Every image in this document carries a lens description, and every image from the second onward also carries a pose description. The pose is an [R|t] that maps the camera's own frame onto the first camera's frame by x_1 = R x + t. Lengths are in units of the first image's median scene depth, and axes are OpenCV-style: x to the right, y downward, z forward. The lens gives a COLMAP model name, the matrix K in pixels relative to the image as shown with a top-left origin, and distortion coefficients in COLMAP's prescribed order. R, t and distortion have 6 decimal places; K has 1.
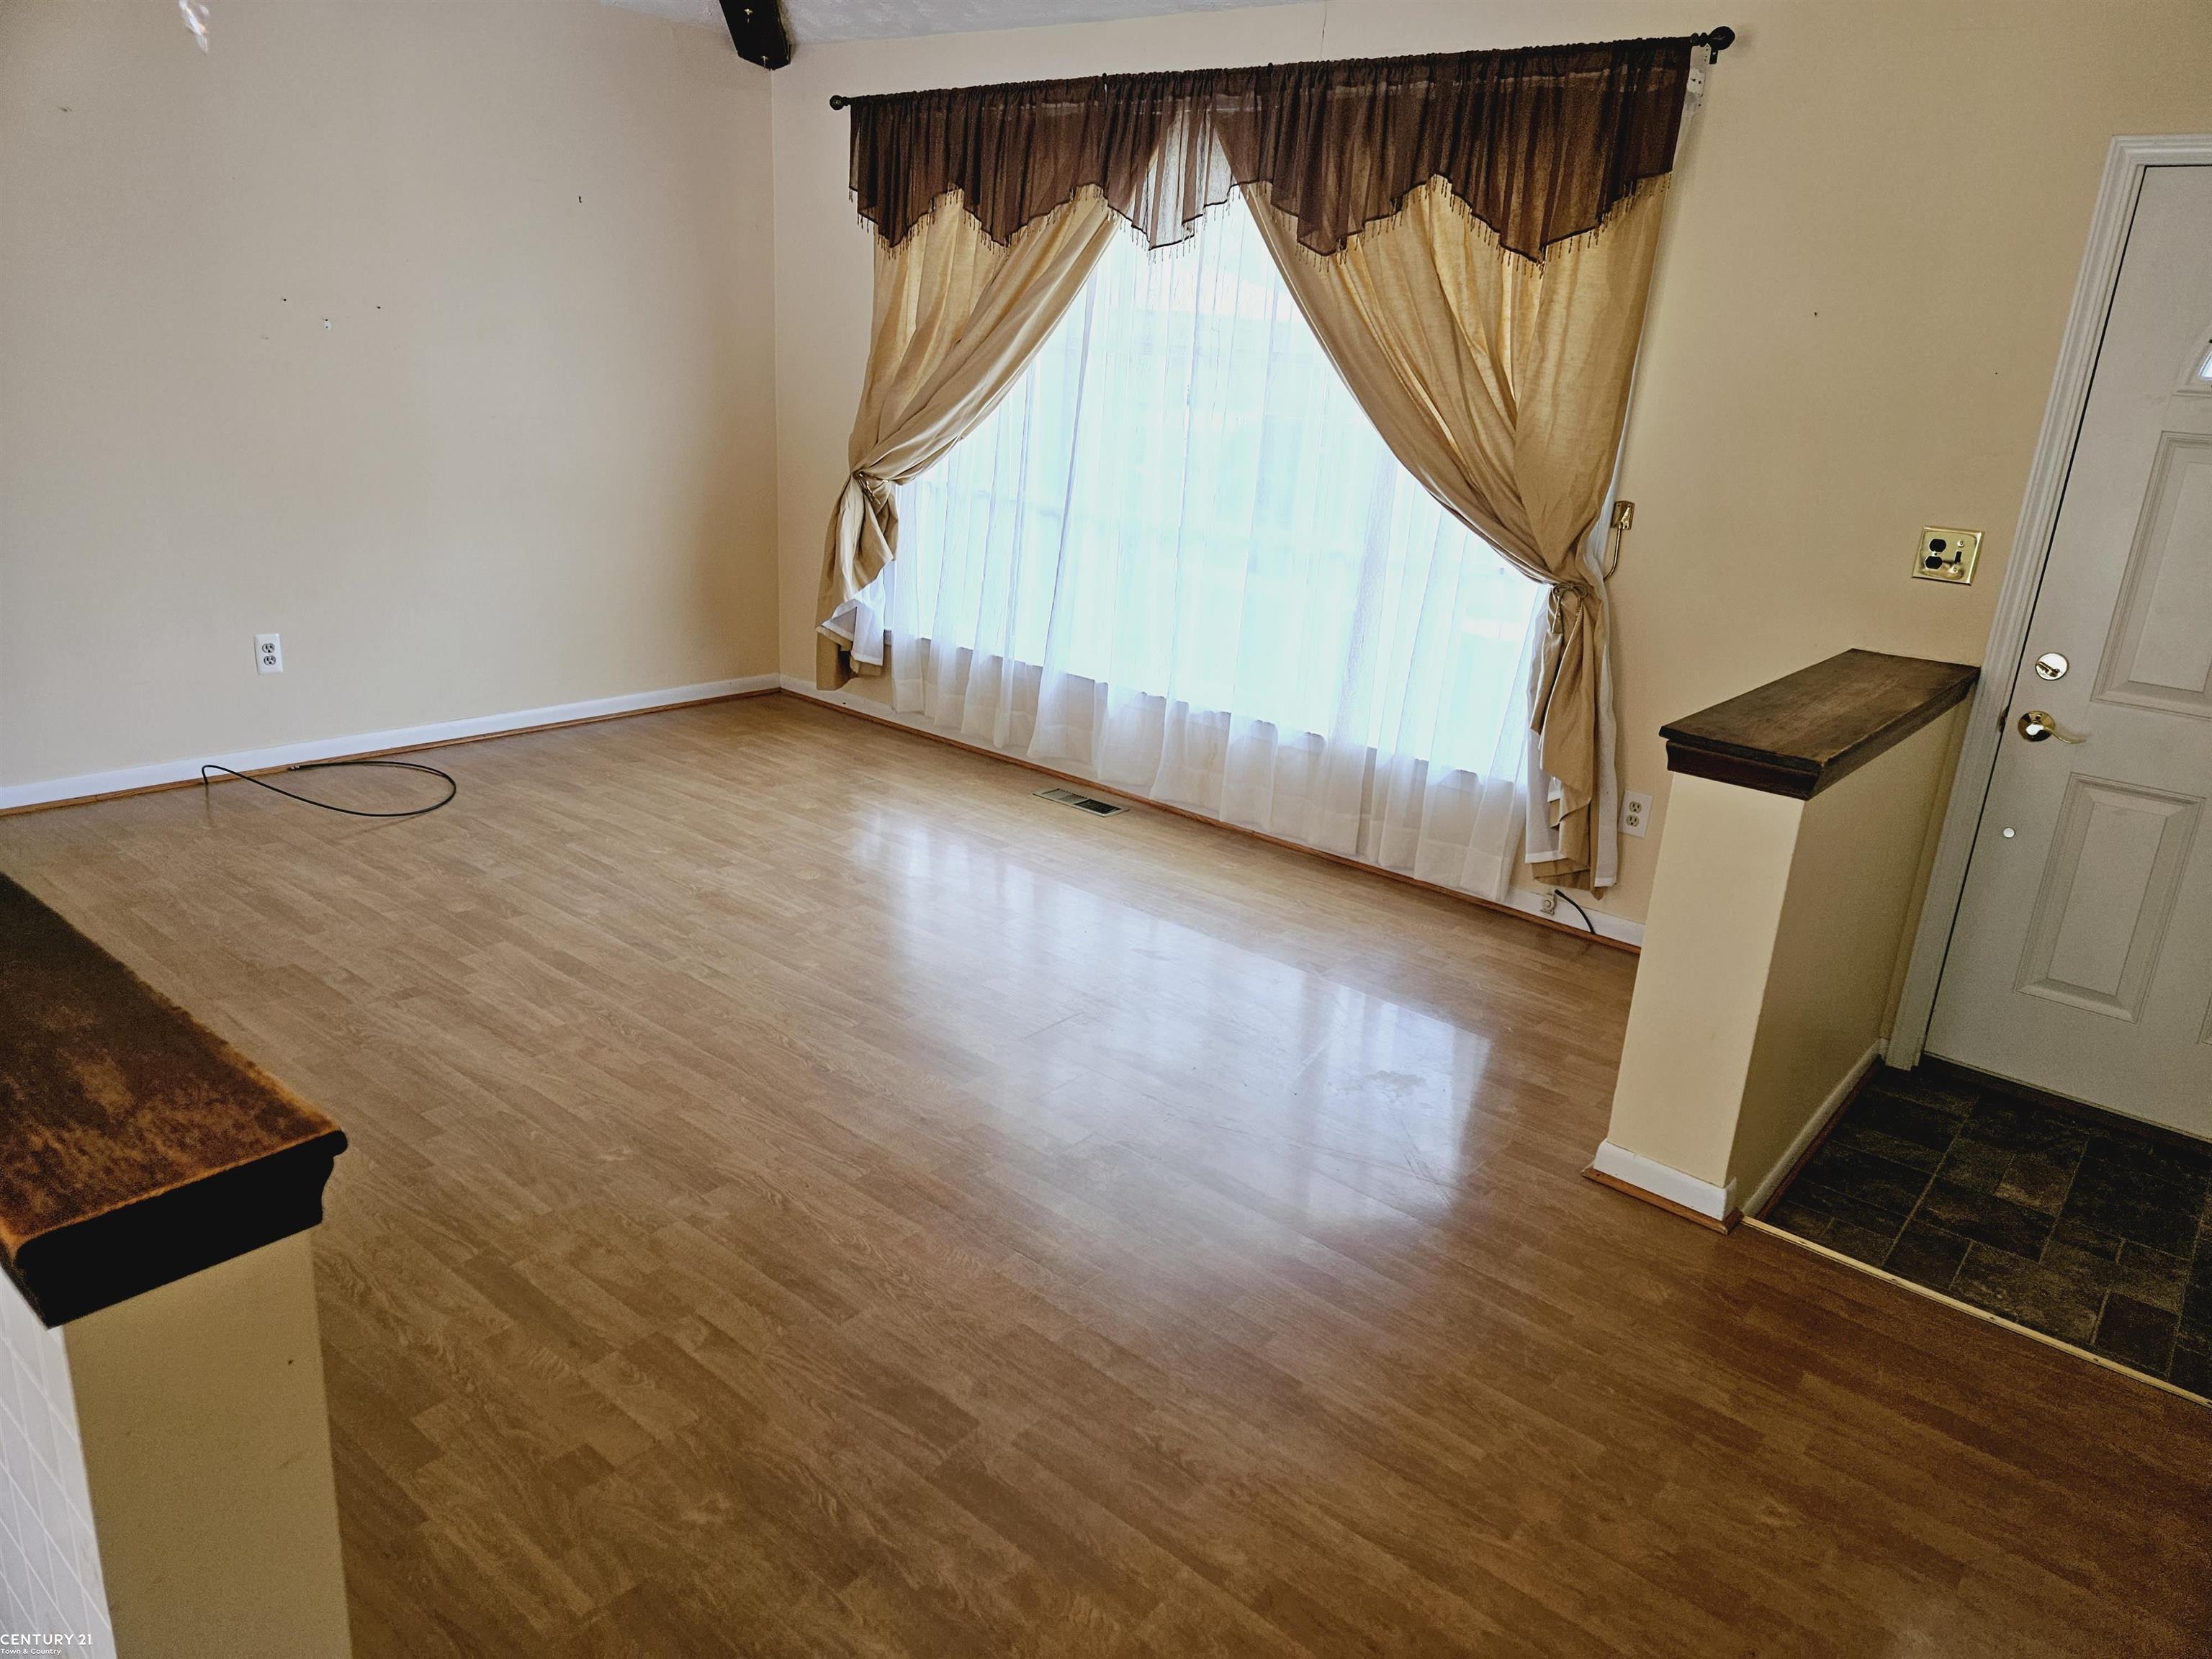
lens RADIAL K [[1486.7, 0, 1140.9], [0, 1486.7, 812.0], [0, 0, 1]] dist [0.074337, -0.061217]
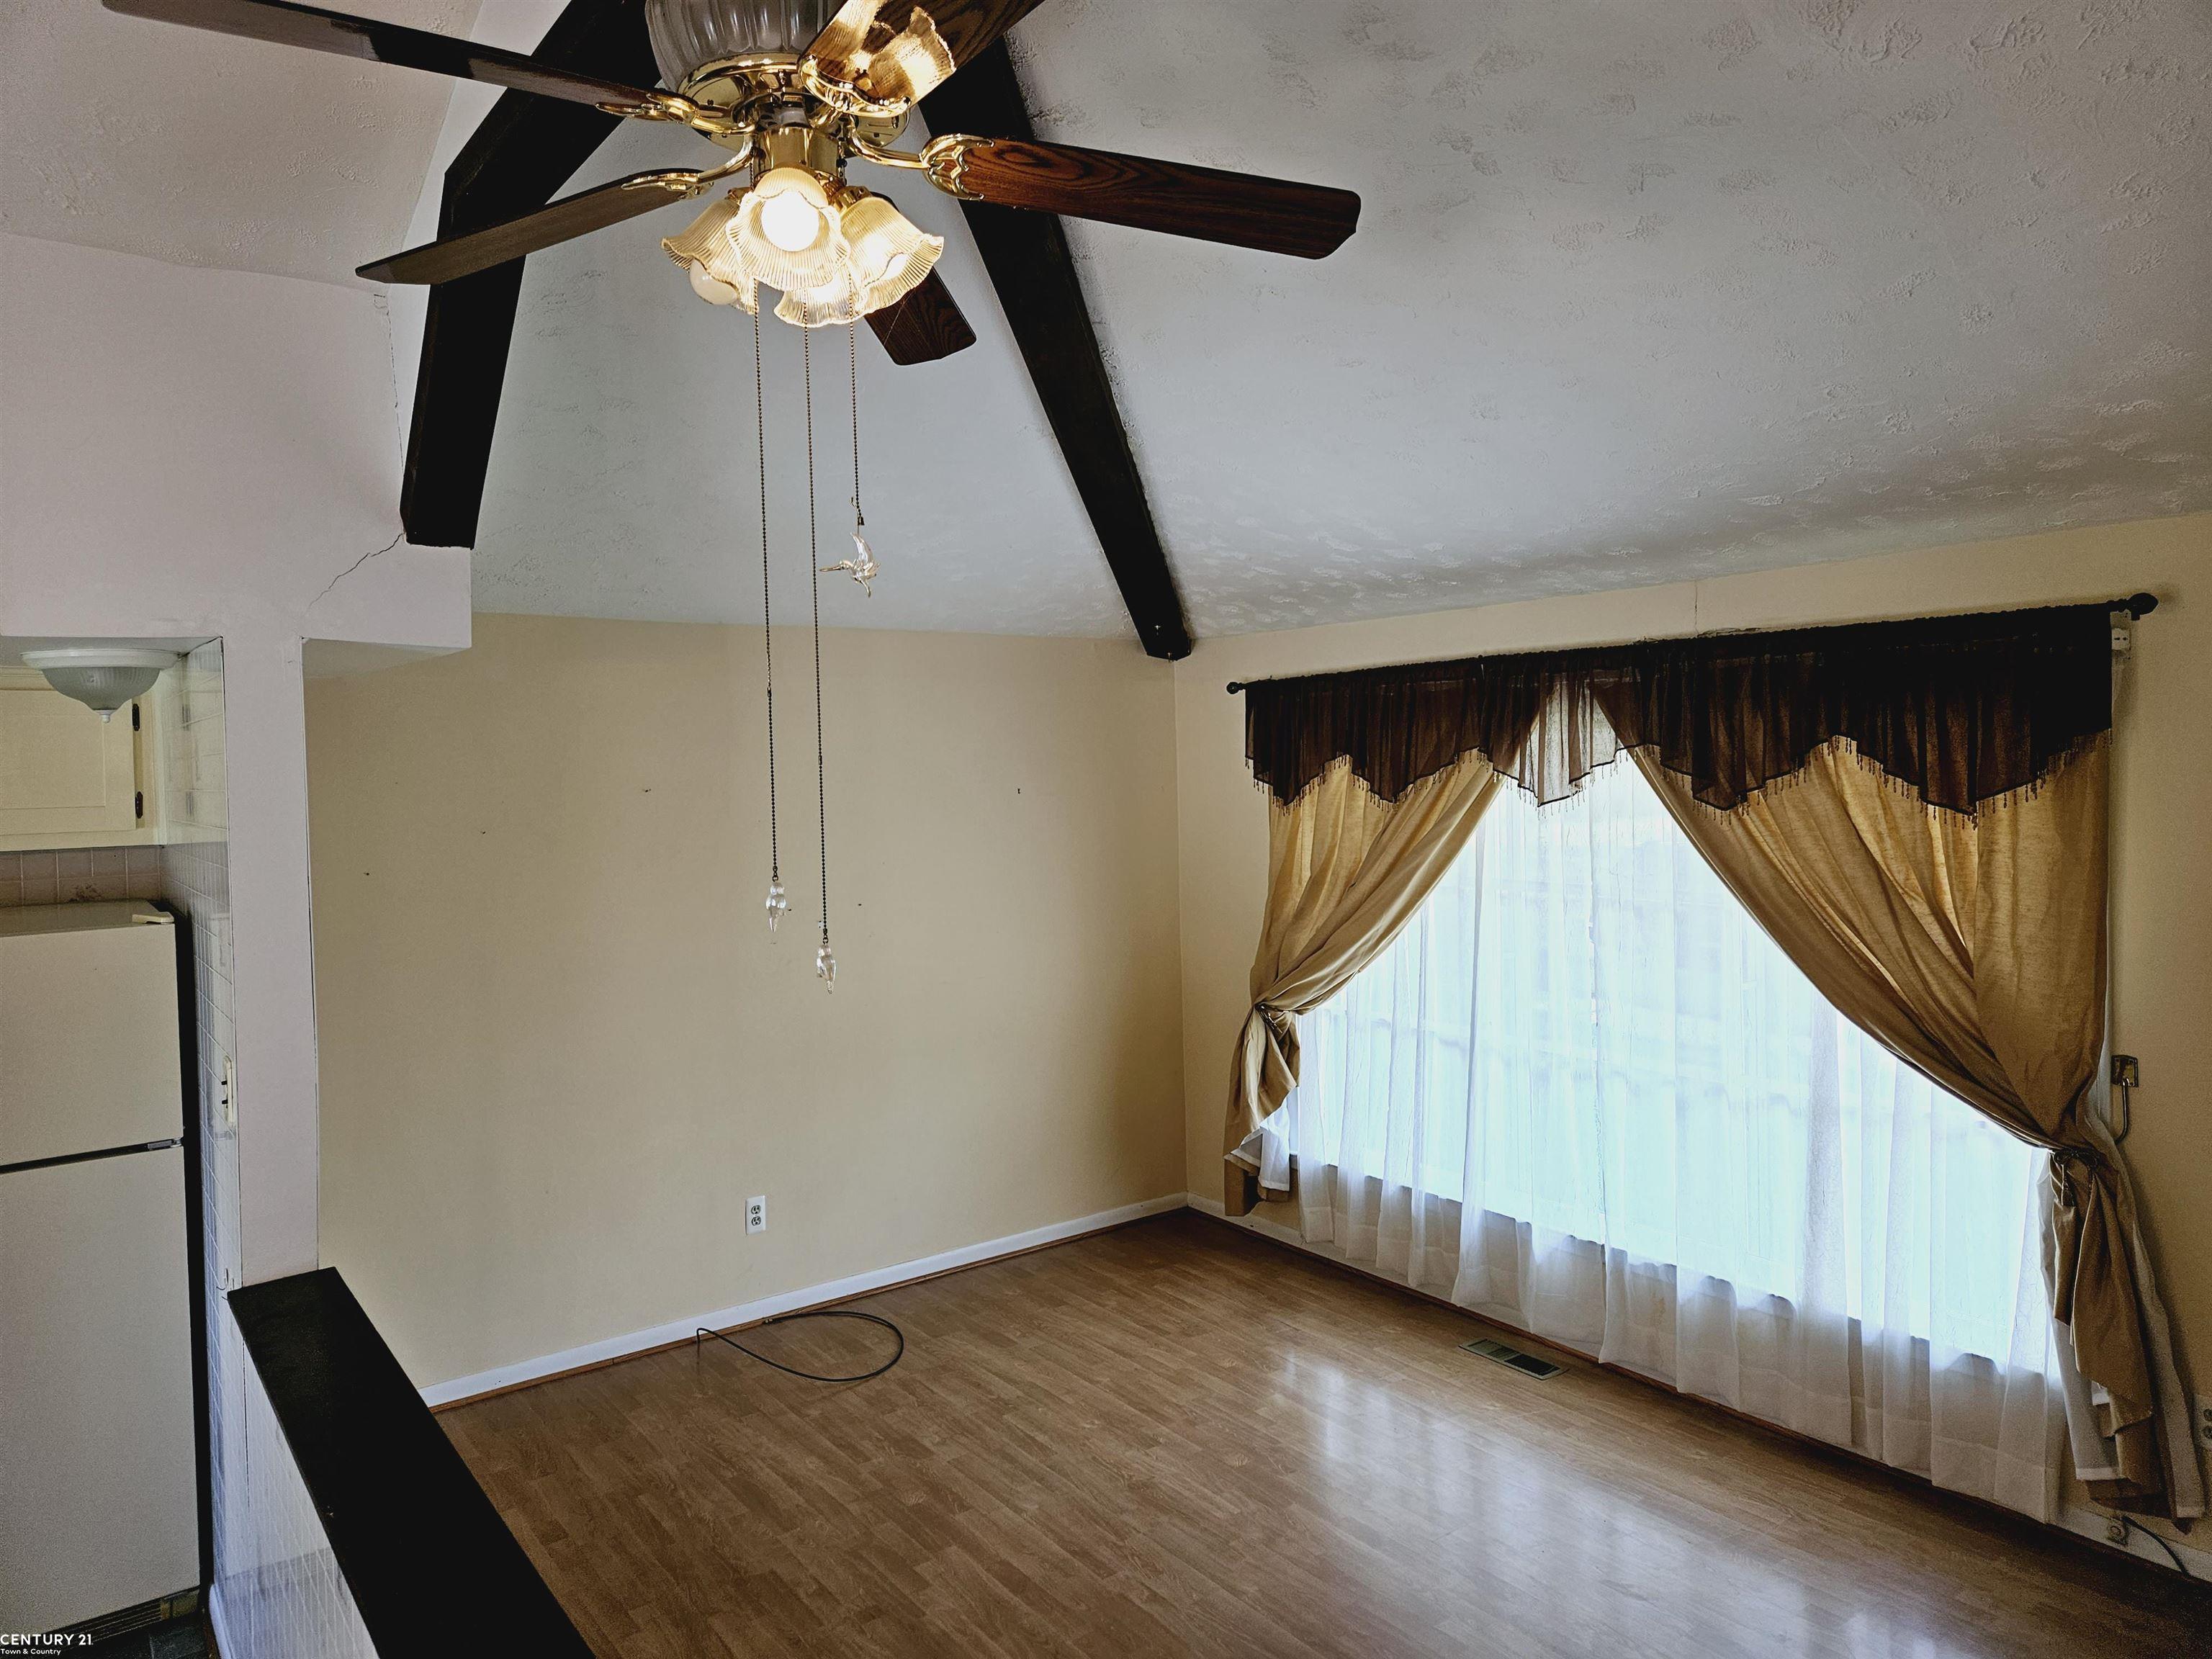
lens RADIAL K [[1486.7, 0, 1101.1], [0, 1486.7, 793.9], [0, 0, 1]] dist [0.074337, -0.061217]
pose [[0.962187, -0.084444, -0.258970, -0.017449], [0.007890, 0.958973, -0.283386, -0.096847], [0.272275, 0.270627, 0.923378, -0.045828]]
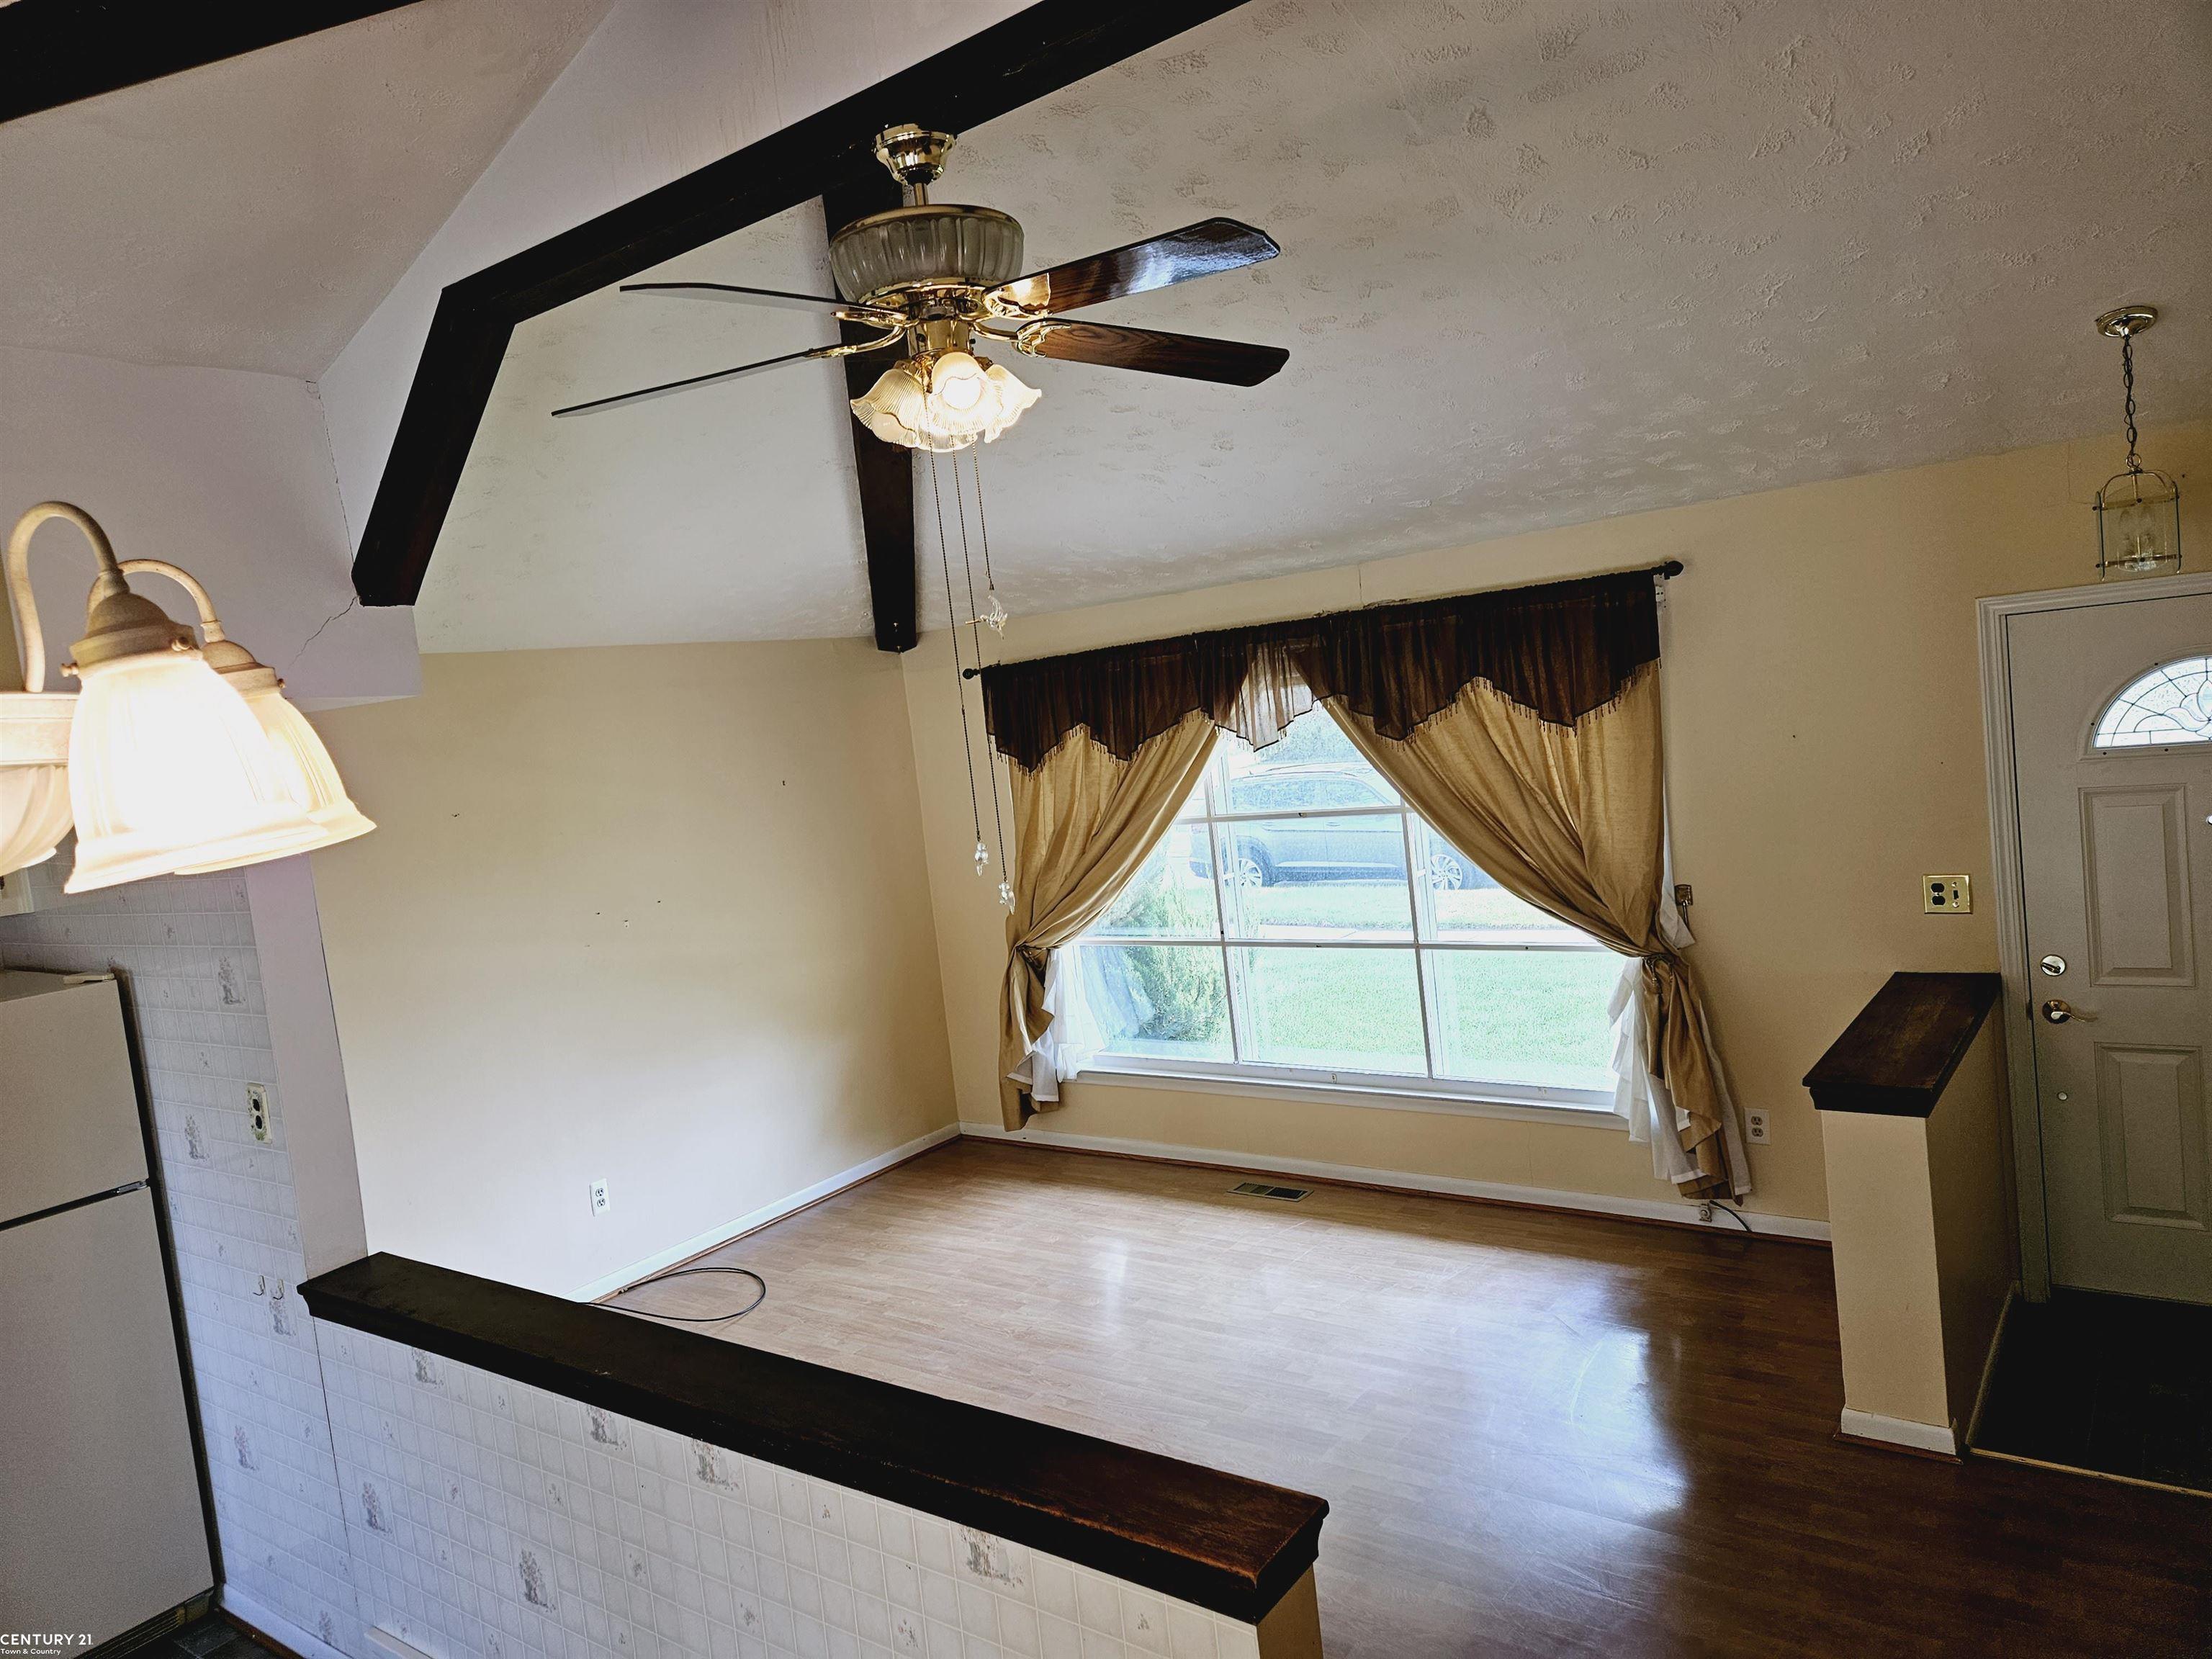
lens RADIAL K [[1486.7, 0, 1110.3], [0, 1486.7, 820.9], [0, 0, 1]] dist [0.074337, -0.061217]
pose [[0.983214, -0.181167, 0.021641, -0.164501], [0.181426, 0.958195, -0.221238, -0.058930], [0.019344, 0.221451, 0.974980, -0.256301]]
